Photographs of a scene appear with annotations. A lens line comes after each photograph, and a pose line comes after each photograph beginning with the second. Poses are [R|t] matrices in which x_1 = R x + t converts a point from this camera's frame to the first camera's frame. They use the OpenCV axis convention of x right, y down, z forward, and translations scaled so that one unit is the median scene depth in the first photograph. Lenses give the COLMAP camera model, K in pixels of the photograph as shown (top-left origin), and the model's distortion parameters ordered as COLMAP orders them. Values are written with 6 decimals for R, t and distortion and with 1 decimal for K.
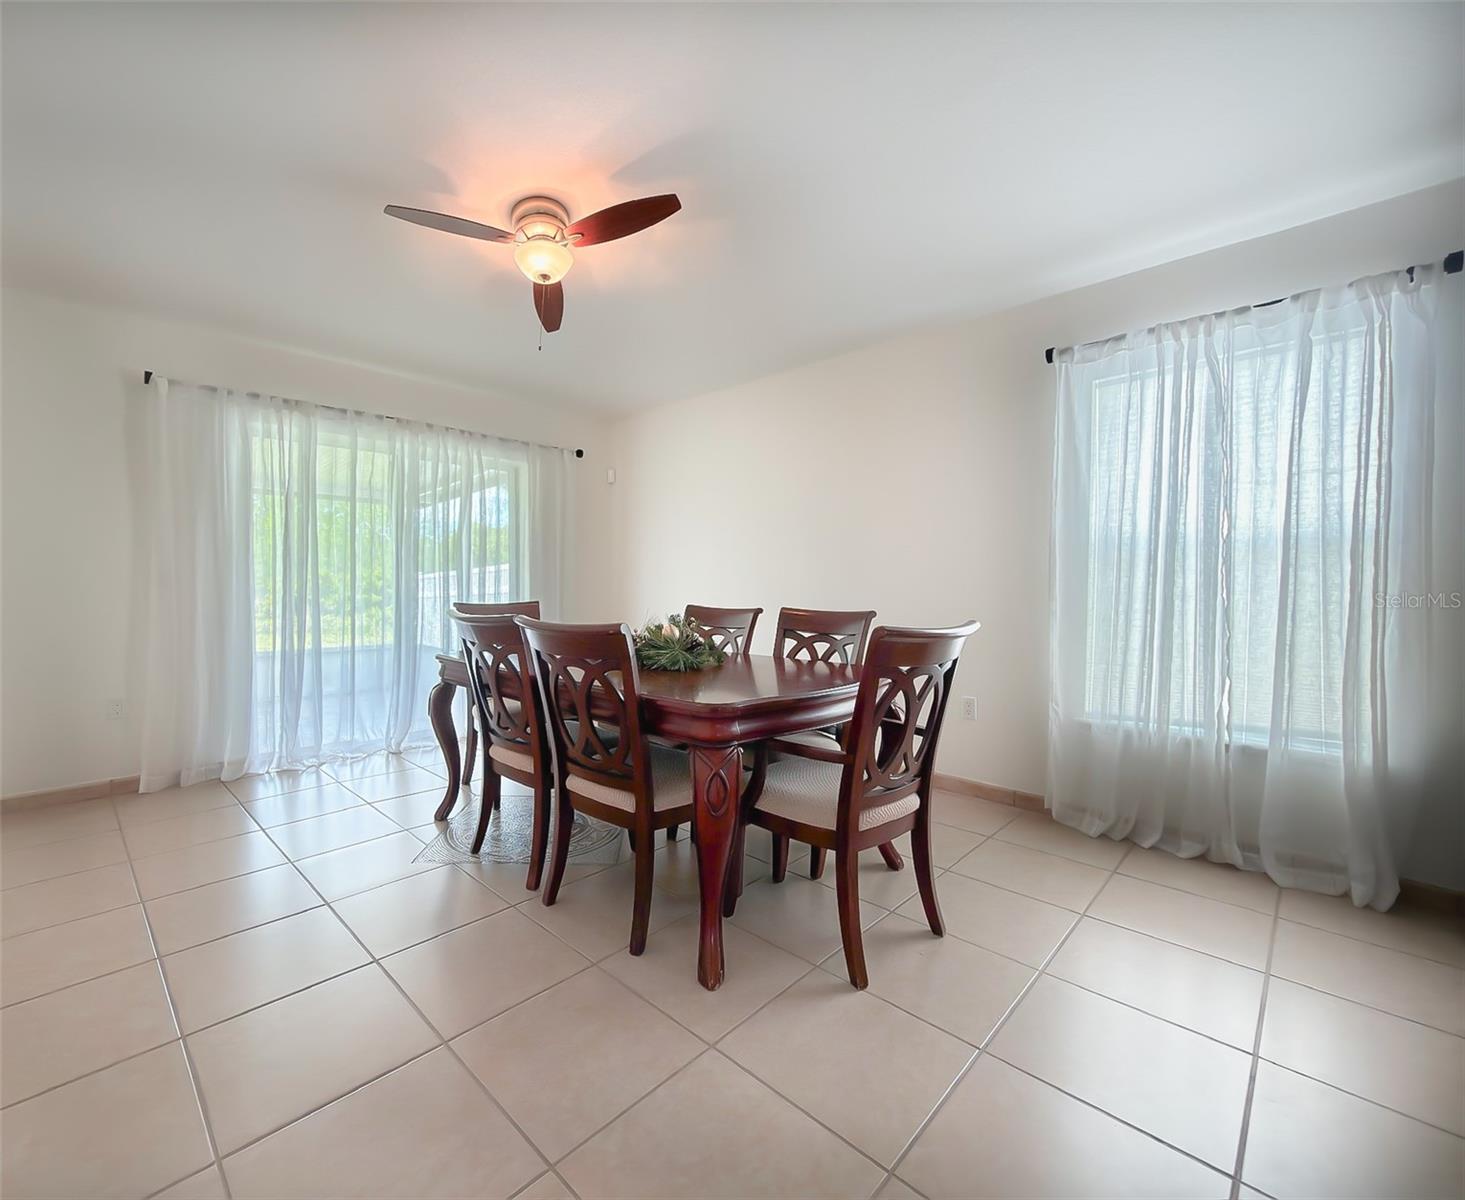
lens RADIAL K [[641.9, 0, 730.4], [0, 641.9, 593.1], [0, 0, 1]] dist [-0.001400, -0.000108]
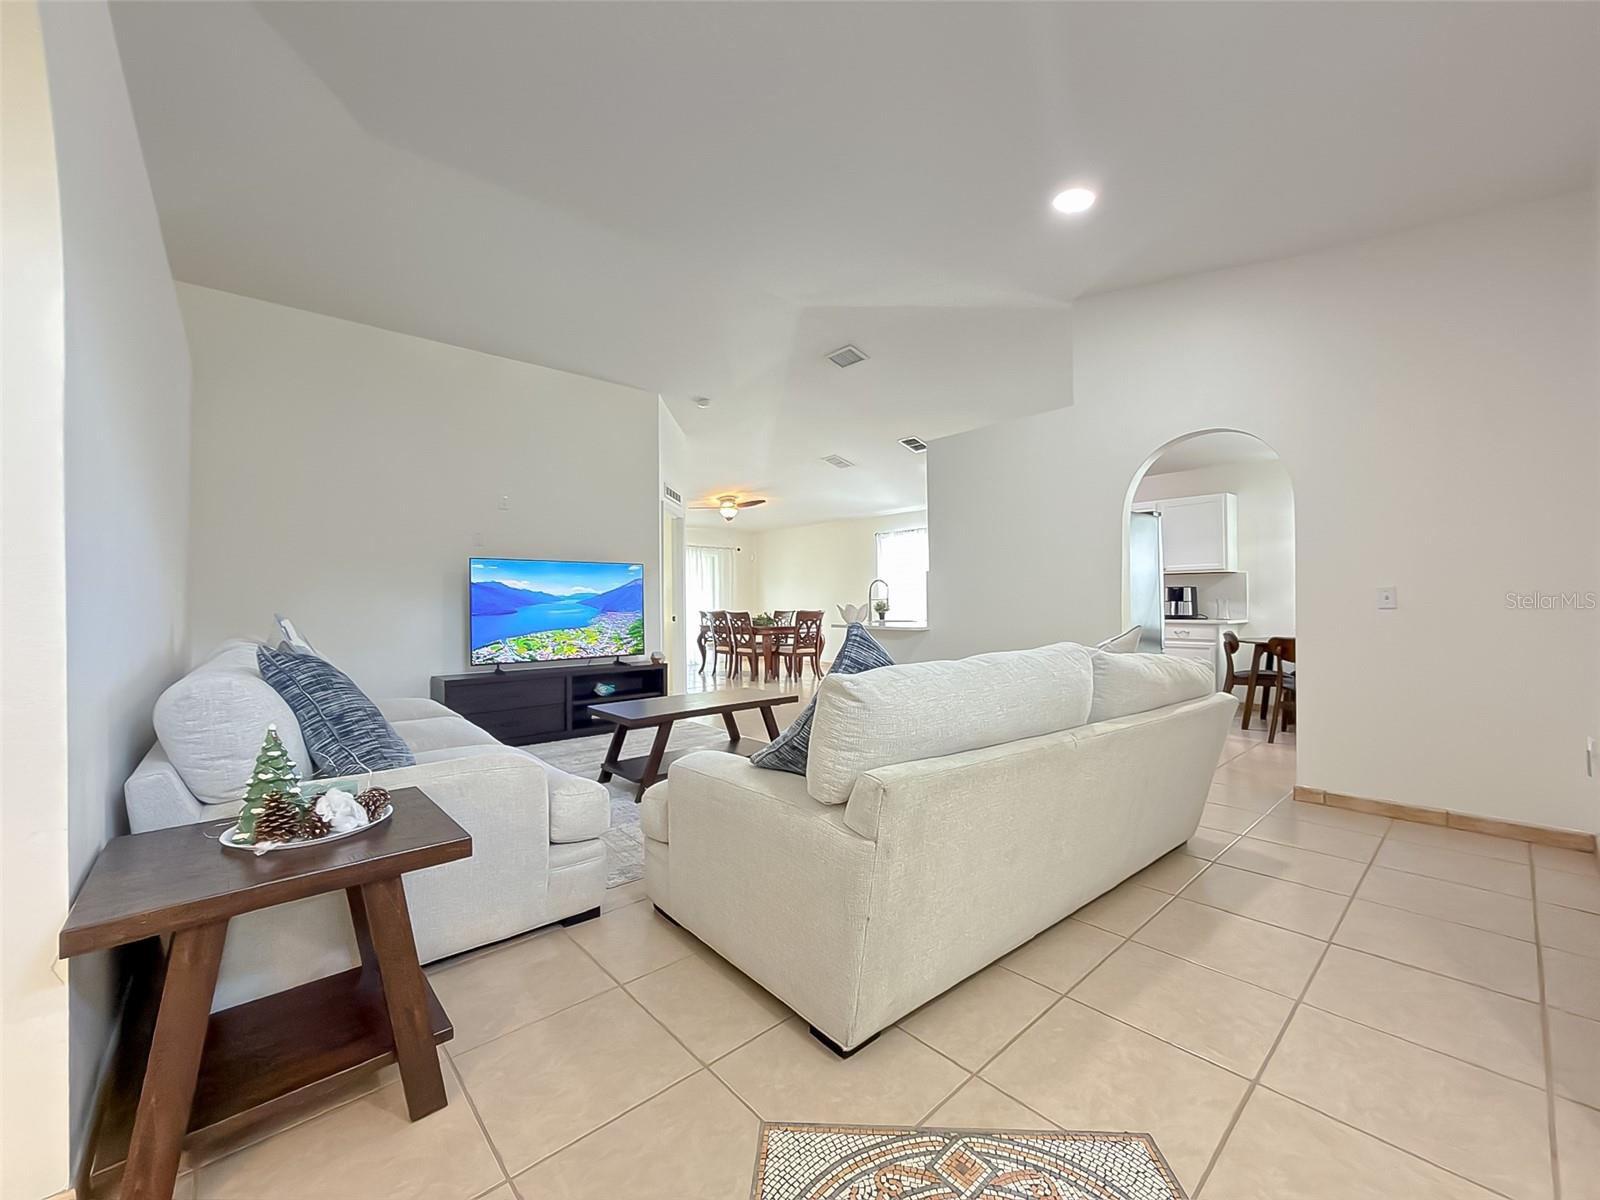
lens RADIAL K [[641.1, 0, 798.4], [0, 641.1, 598.1], [0, 0, 1]] dist [0.001400, 0.000052]
pose [[0.989950, -0.012947, -0.140824, 0.653344], [0.007046, 0.999079, -0.042323, 0.117568], [0.141242, 0.040905, 0.989130, -2.750486]]
